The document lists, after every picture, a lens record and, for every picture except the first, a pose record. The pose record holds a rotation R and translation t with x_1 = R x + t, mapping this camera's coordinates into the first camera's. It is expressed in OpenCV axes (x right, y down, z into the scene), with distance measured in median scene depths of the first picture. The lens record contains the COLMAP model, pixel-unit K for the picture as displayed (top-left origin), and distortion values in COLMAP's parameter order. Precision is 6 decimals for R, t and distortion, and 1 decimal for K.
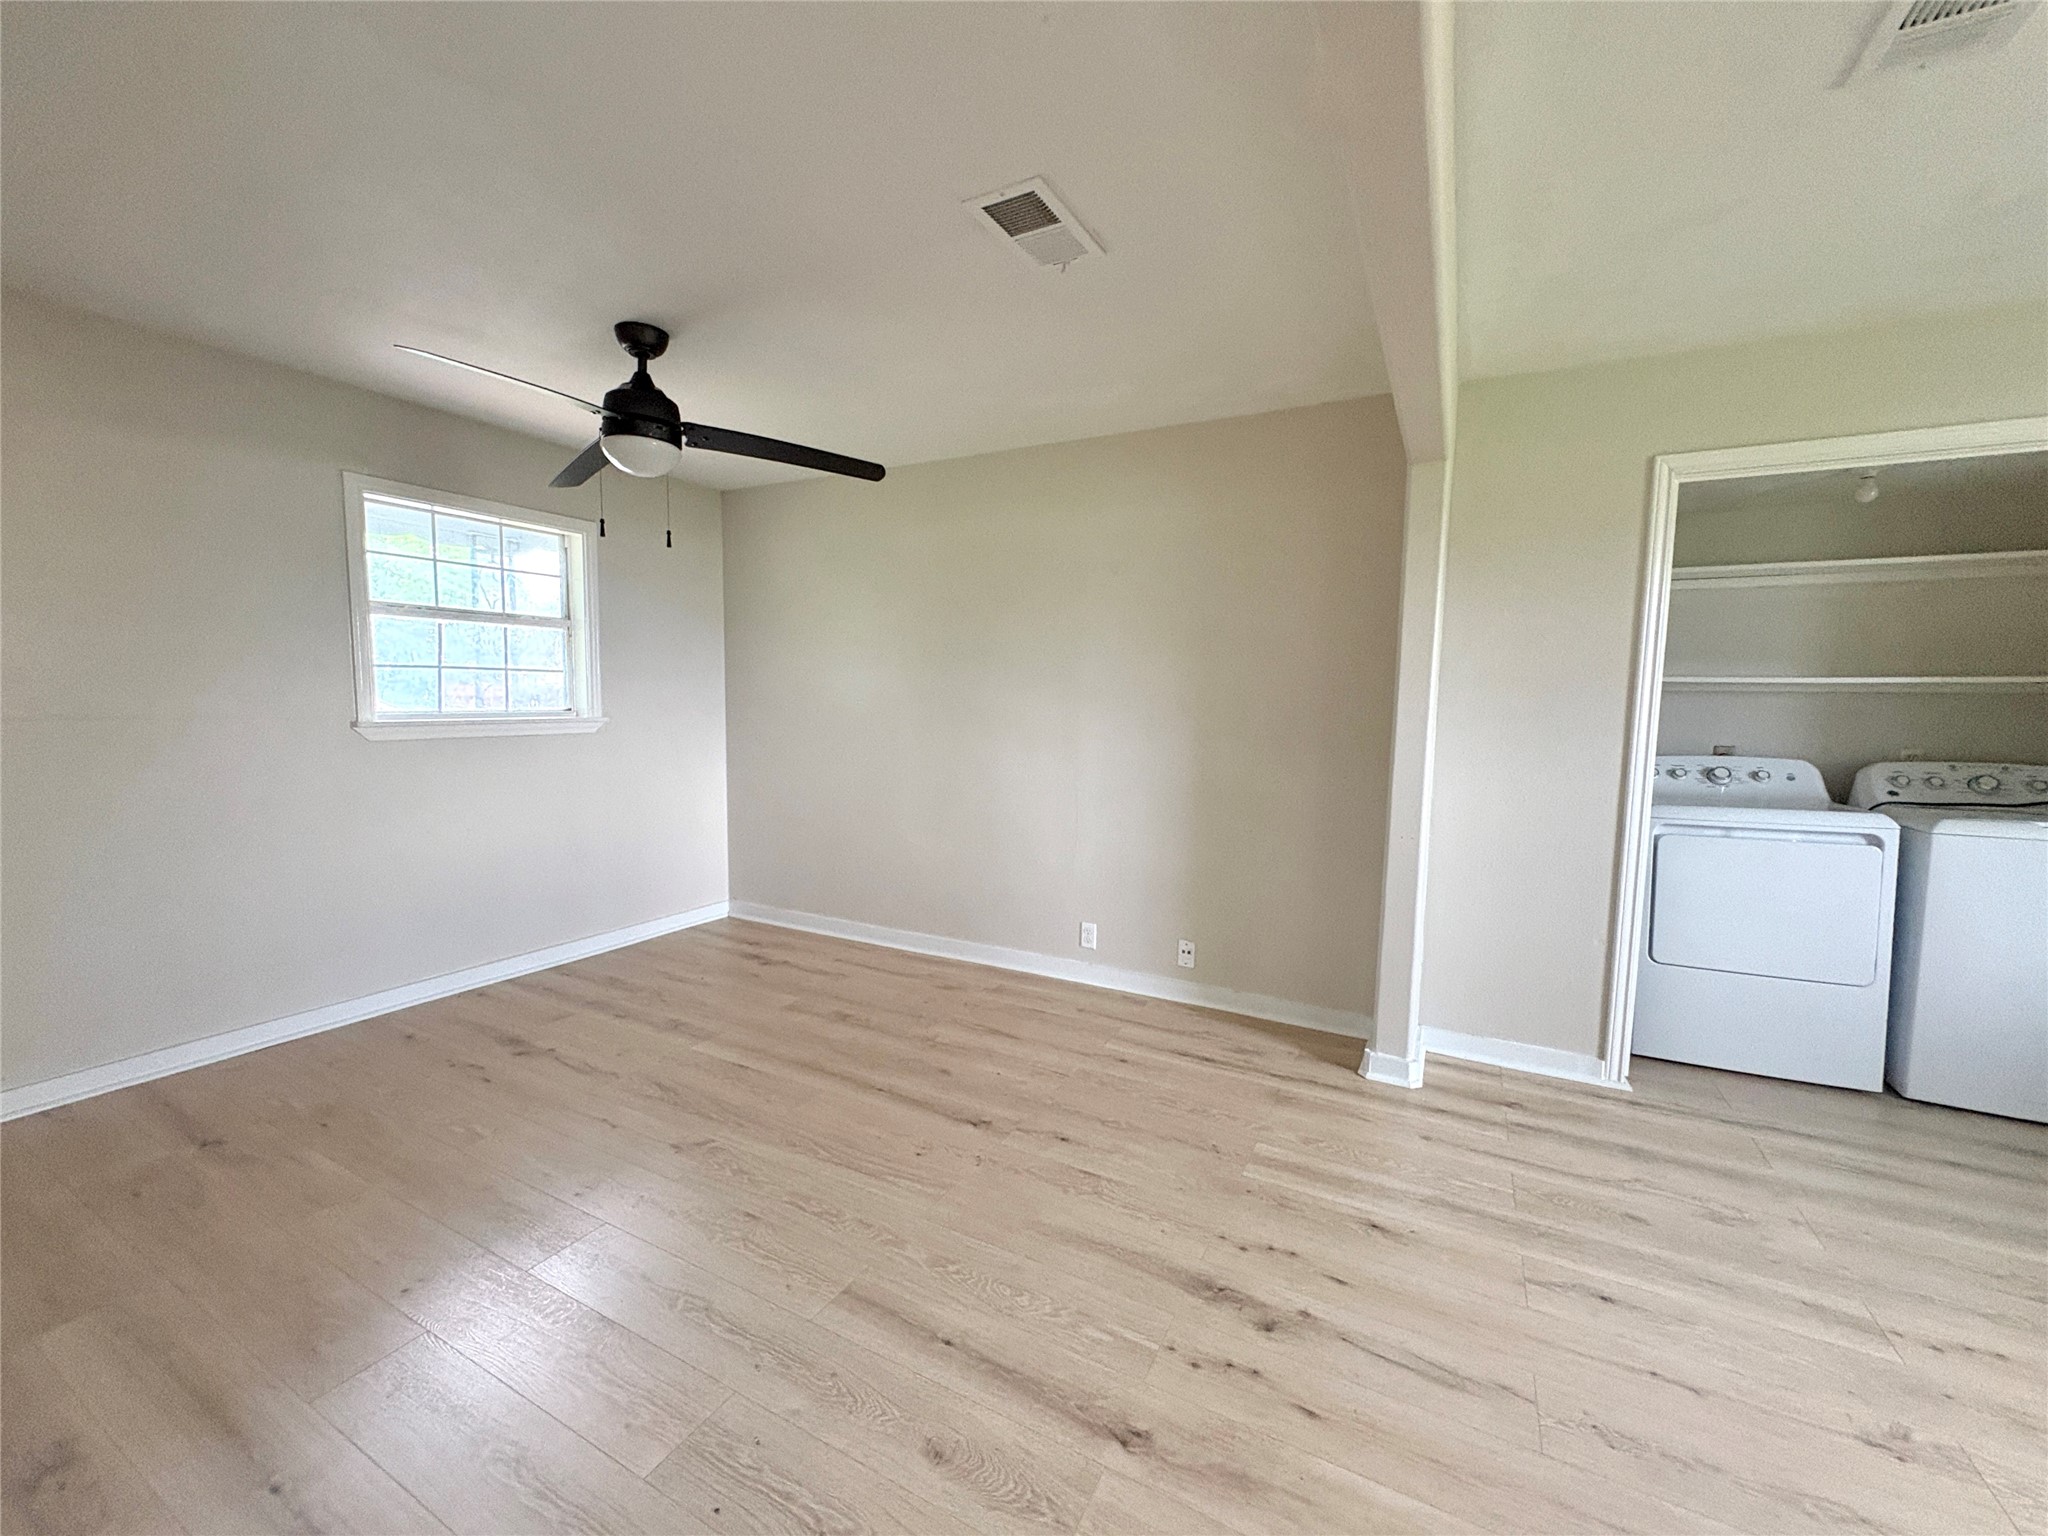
lens RADIAL K [[818.0, 0, 1022.4], [0, 818.0, 765.8], [0, 0, 1]] dist [0.000076, 0.000127]
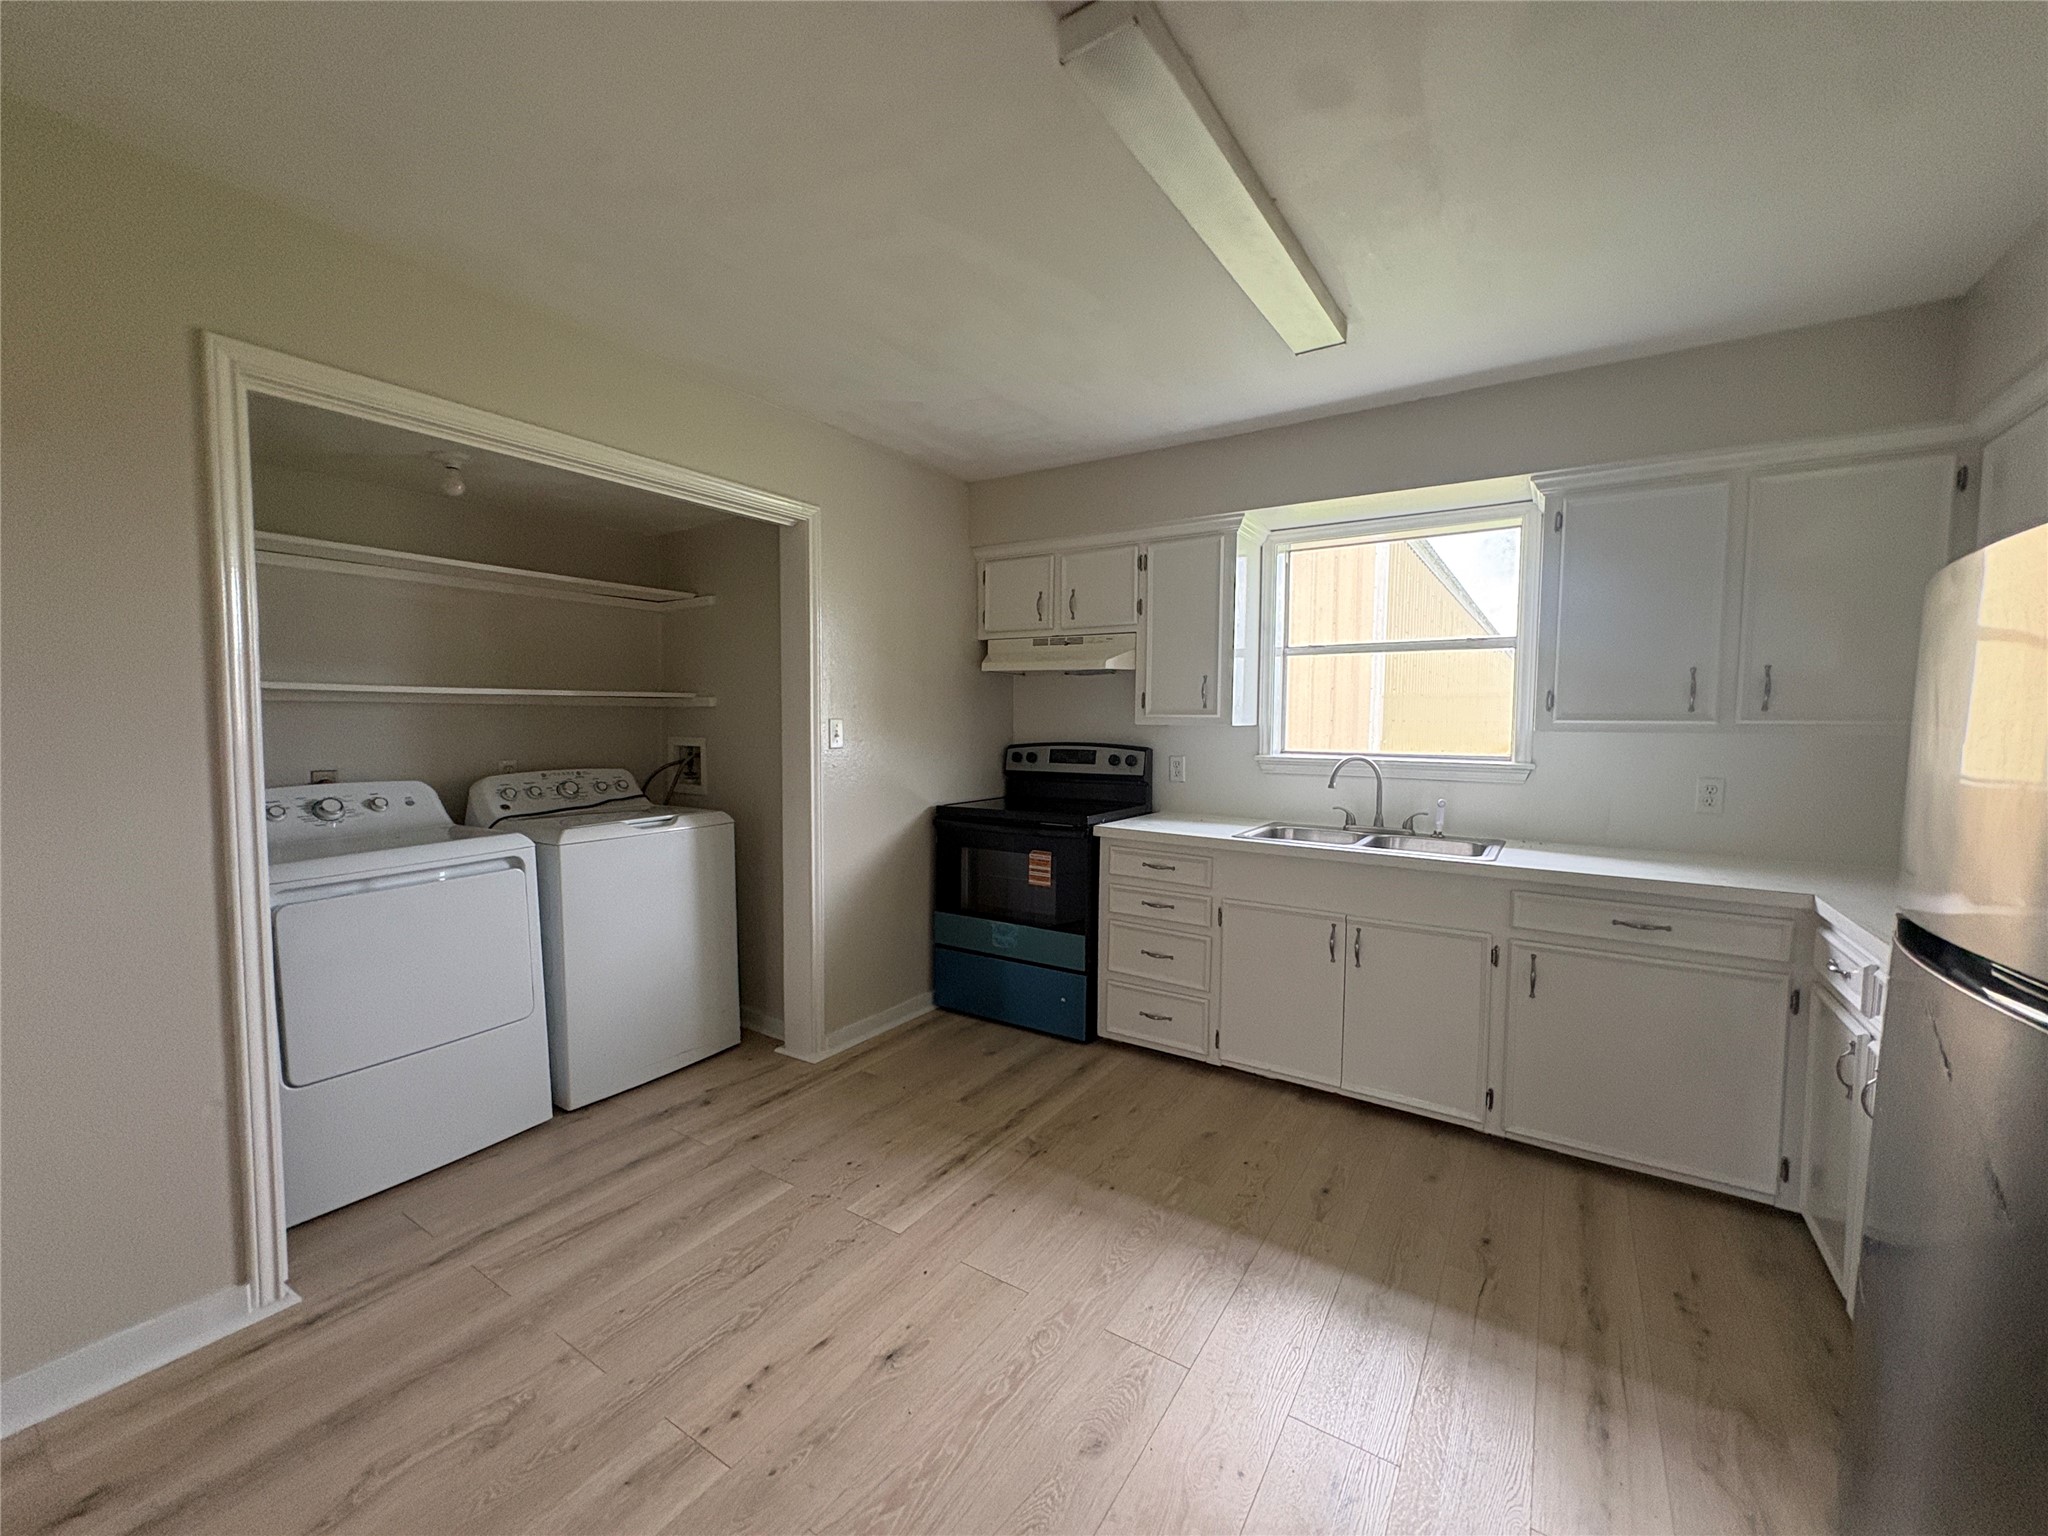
lens RADIAL K [[818.0, 0, 1023.2], [0, 818.0, 766.6], [0, 0, 1]] dist [0.000076, 0.000127]
pose [[0.091692, -0.073102, 0.993101, 0.166322], [0.082714, 0.994414, 0.065562, -0.030423], [-0.992346, 0.076131, 0.097226, 0.314131]]
